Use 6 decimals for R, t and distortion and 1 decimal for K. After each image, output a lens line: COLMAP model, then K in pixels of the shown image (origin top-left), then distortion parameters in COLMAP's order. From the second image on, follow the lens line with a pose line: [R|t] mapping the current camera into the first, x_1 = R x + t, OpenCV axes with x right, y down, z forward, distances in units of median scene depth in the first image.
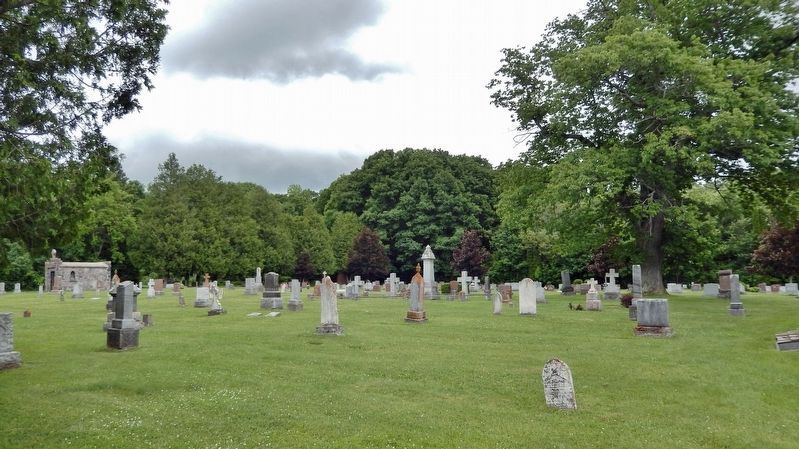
lens RADIAL K [[594.1, 0, 399.5], [0, 594.1, 224.5], [0, 0, 1]] dist [0.000498, 0.000318]
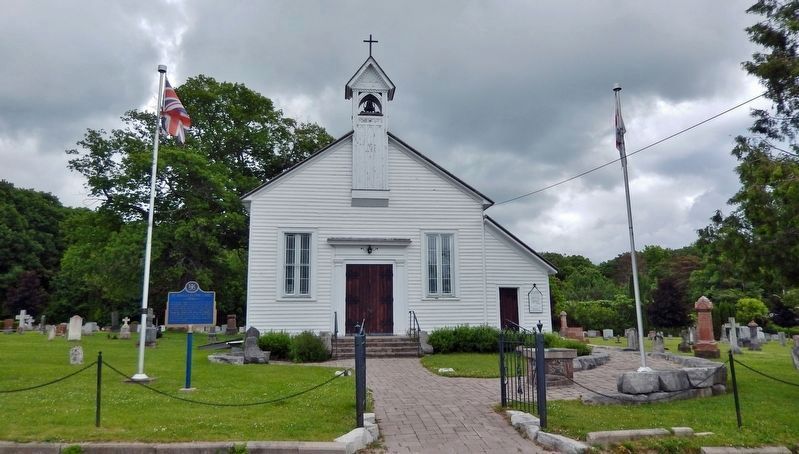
lens RADIAL K [[524.8, 0, 399.5], [0, 524.8, 227.0], [0, 0, 1]] dist [-0.073907, 0.000024]
pose [[0.728469, 0.123008, 0.673945, -0.029594], [-0.061264, 0.991504, -0.114749, -0.012131], [-0.682334, 0.042303, 0.729815, -0.183617]]
